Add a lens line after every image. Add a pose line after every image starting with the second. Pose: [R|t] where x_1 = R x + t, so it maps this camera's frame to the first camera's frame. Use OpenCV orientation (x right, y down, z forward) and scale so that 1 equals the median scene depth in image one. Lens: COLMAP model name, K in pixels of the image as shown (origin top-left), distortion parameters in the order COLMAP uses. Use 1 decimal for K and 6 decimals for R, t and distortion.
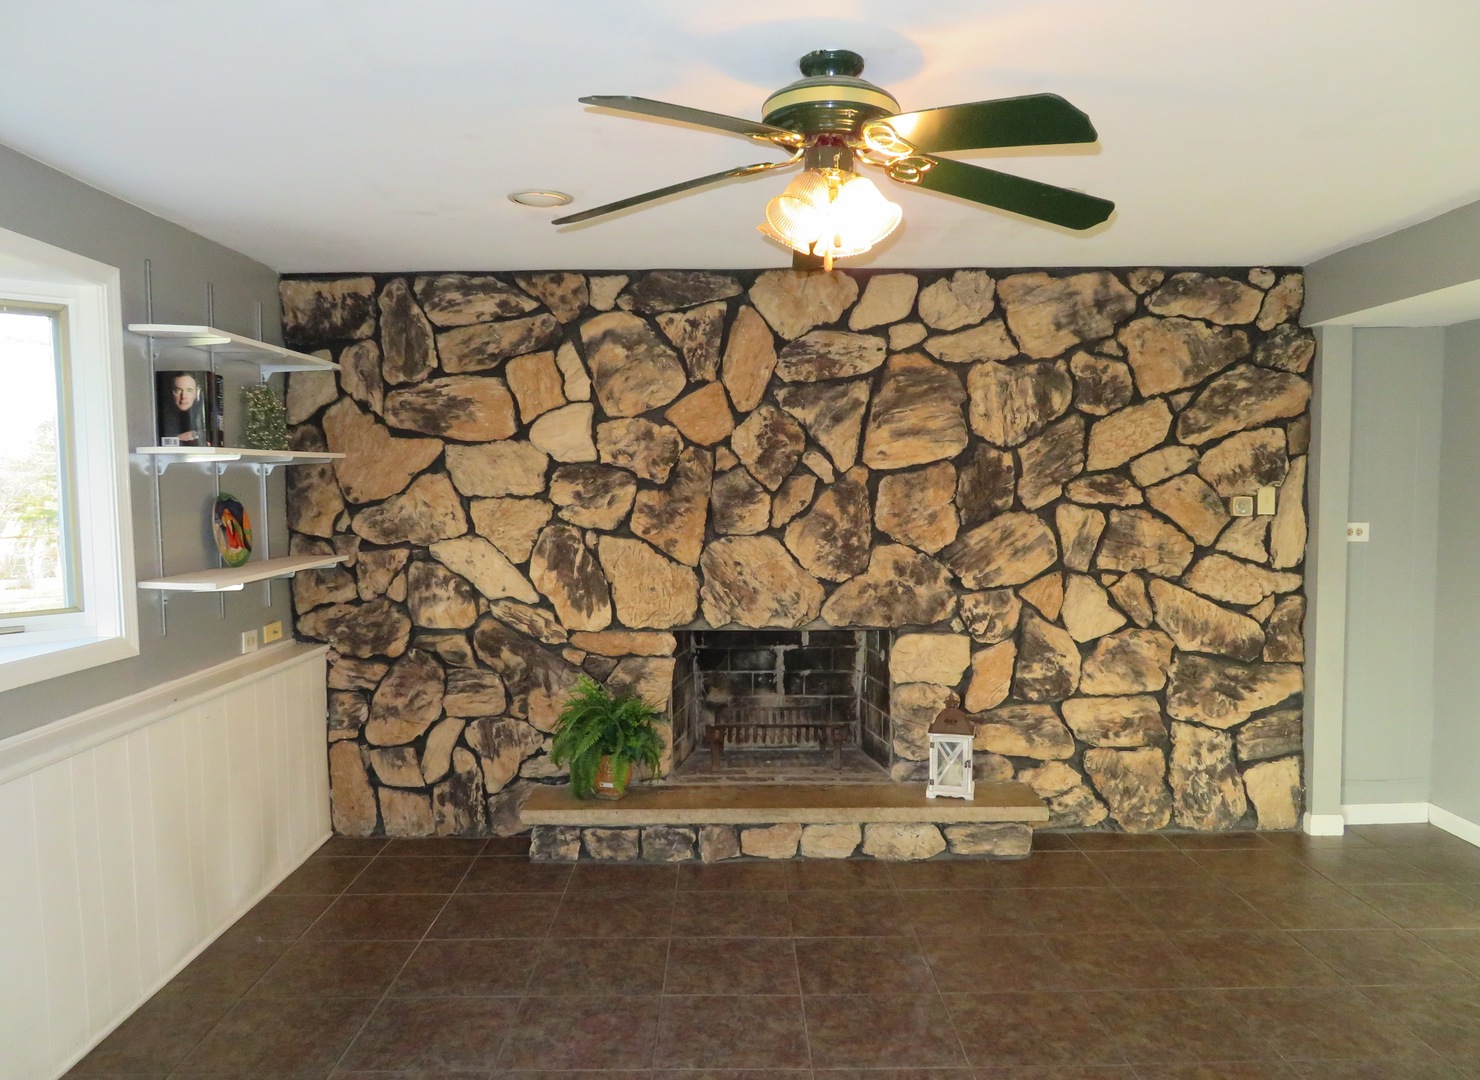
lens RADIAL K [[1089.9, 0, 739.0], [0, 1089.9, 548.1], [0, 0, 1]] dist [-0.005794, 0.000534]
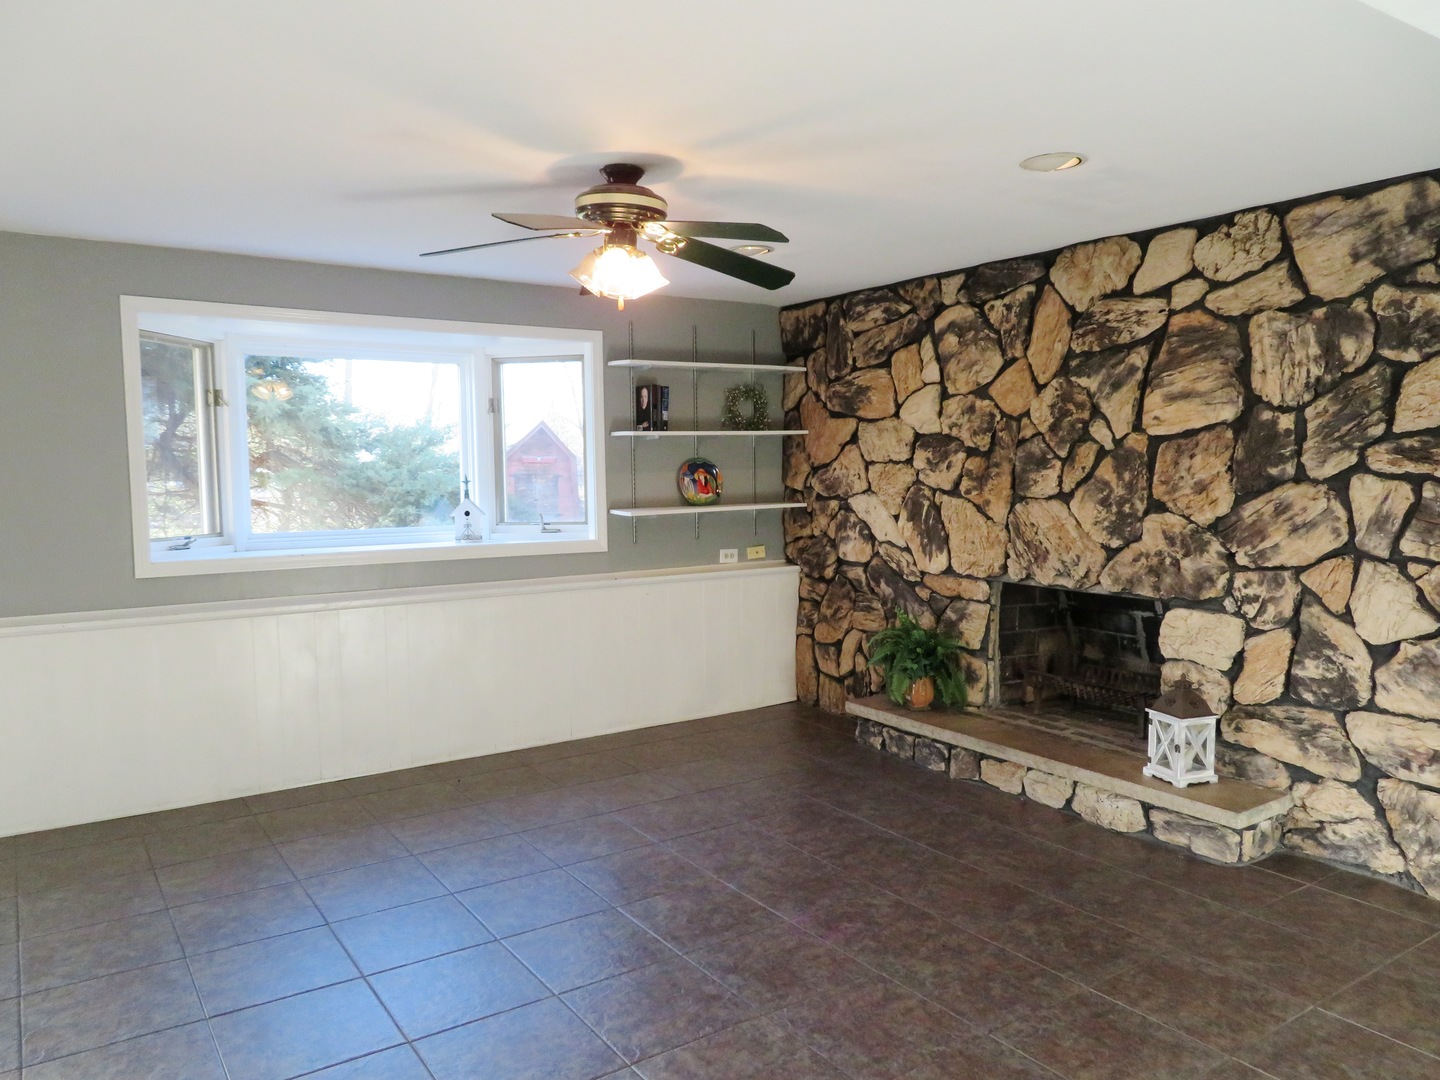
lens RADIAL K [[1036.3, 0, 719.6], [0, 1036.3, 535.9], [0, 0, 1]] dist [0.006026, 0.000674]
pose [[0.557019, 0.063361, -0.828079, 0.685235], [-0.042940, 0.997949, 0.047475, -0.010029], [0.829389, 0.009113, 0.558598, 0.161730]]
